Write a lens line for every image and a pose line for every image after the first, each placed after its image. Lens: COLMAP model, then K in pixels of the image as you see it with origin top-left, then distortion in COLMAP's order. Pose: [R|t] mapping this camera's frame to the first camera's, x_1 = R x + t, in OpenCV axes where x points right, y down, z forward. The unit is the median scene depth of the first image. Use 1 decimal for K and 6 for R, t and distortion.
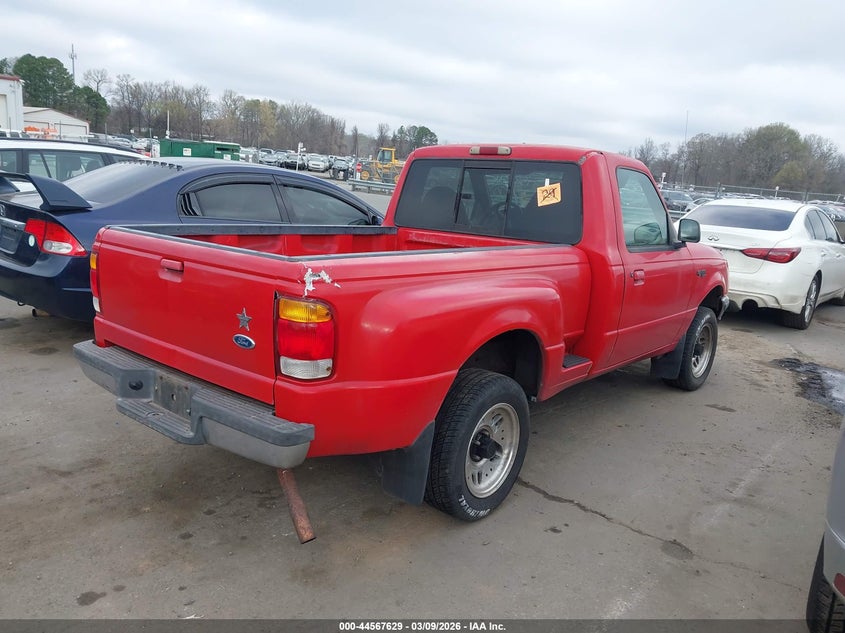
lens RADIAL K [[650.8, 0, 422.5], [0, 650.8, 316.5], [0, 0, 1]] dist [-0.002620, -0.001561]
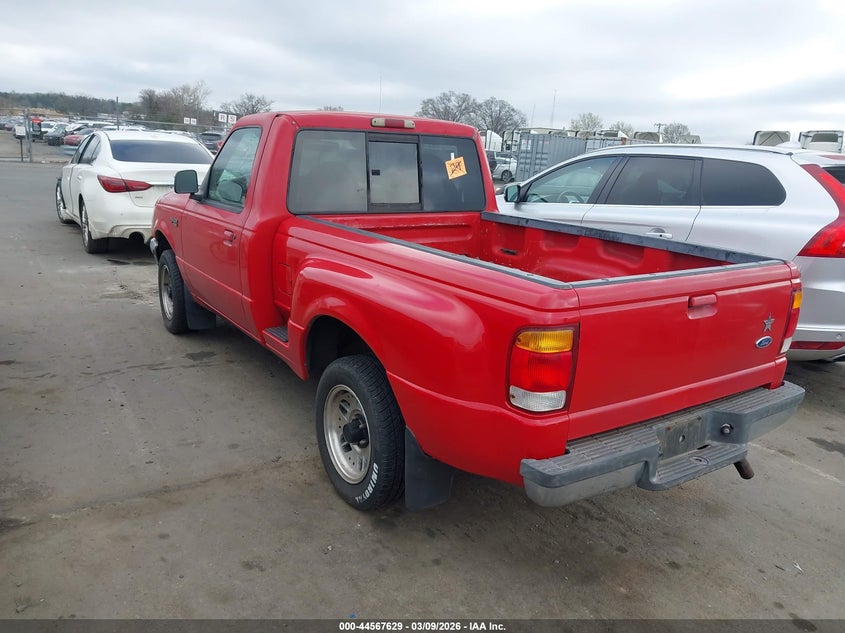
lens RADIAL K [[646.6, 0, 422.5], [0, 646.6, 316.5], [0, 0, 1]] dist [0.000551, 0.001163]
pose [[0.305781, -0.285894, 0.908164, -0.884538], [0.155178, 0.956063, 0.248724, -0.227911], [-0.939371, 0.064873, 0.336710, 0.703679]]
